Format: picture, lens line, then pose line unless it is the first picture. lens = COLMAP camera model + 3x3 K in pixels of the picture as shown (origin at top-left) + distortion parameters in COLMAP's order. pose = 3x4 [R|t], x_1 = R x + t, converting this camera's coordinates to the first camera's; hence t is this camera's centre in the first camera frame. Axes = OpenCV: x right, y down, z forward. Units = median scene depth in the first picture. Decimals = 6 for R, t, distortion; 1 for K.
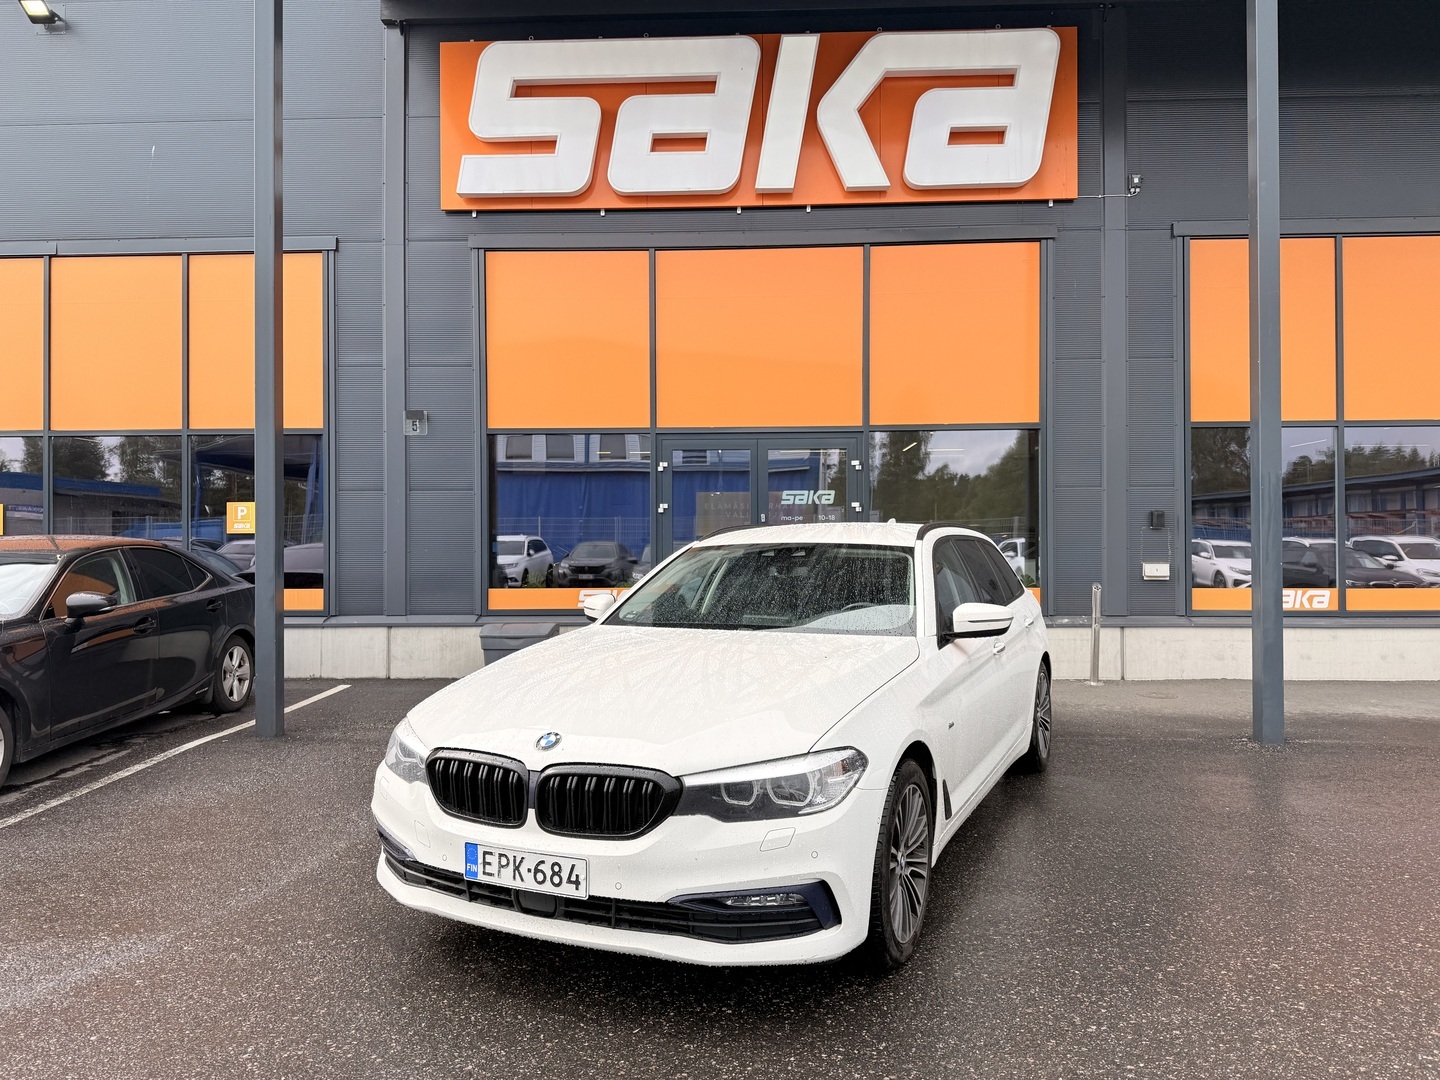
lens RADIAL K [[1002.8, 0, 720.0], [0, 1002.8, 540.0], [0, 0, 1]] dist [0.064881, -0.089097]
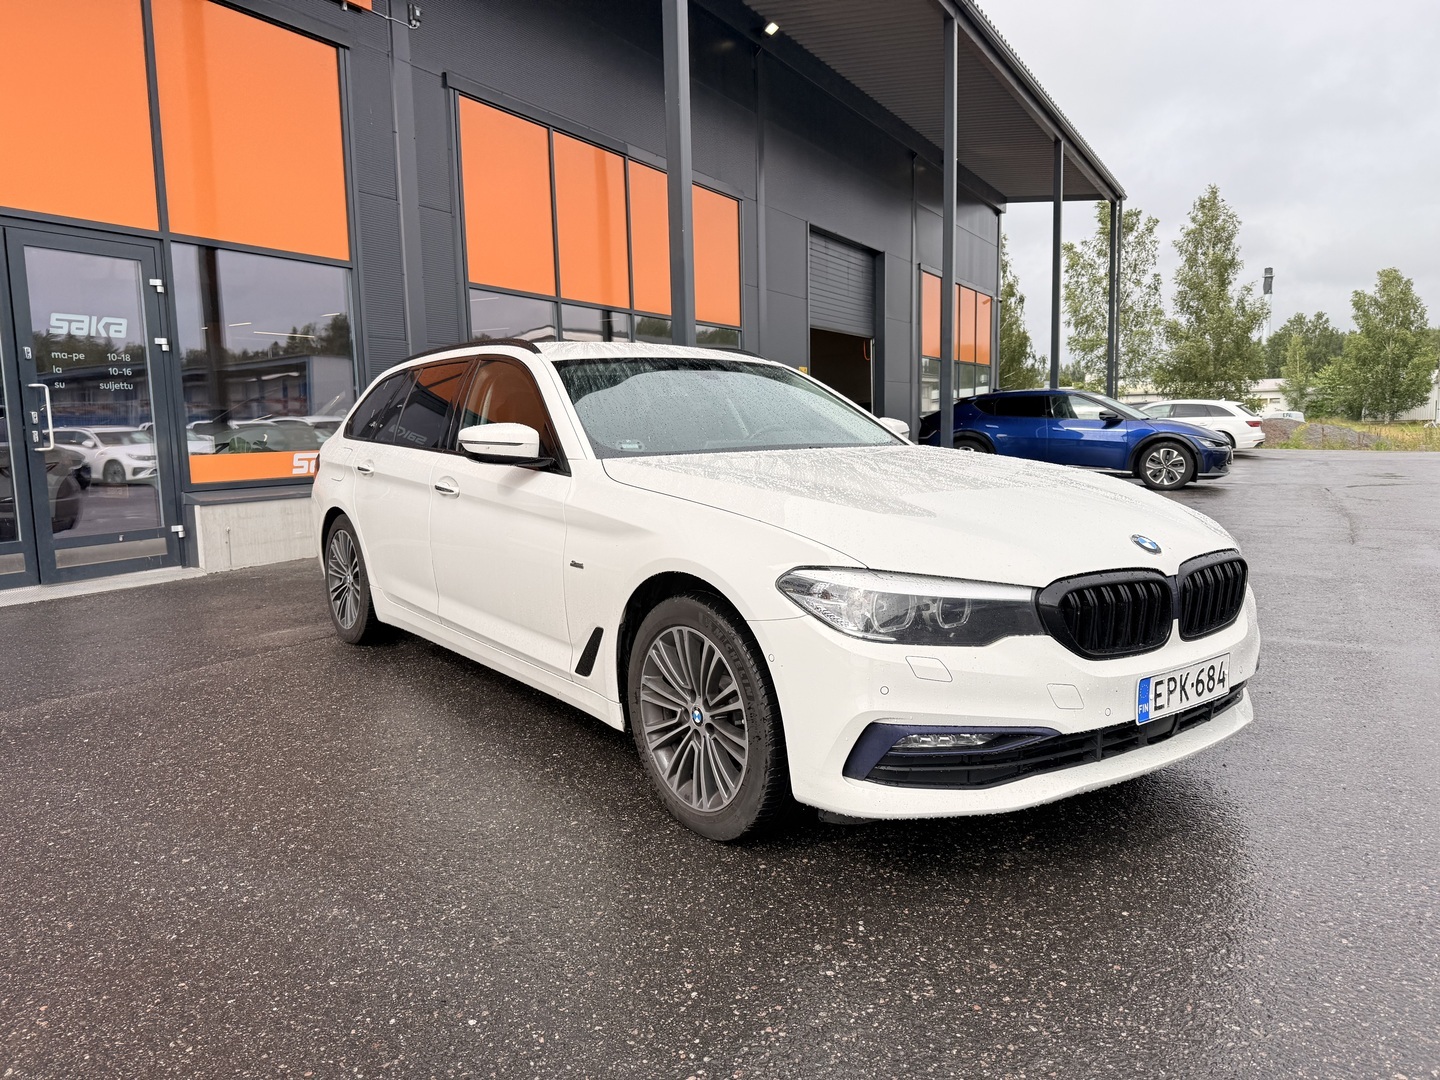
lens RADIAL K [[1002.8, 0, 720.0], [0, 1002.8, 540.0], [0, 0, 1]] dist [0.064881, -0.089097]
pose [[0.459915, -0.103951, 0.881857, -0.981209], [0.012510, 0.993784, 0.110621, 0.091427], [-0.887875, -0.039845, 0.458357, 0.847338]]
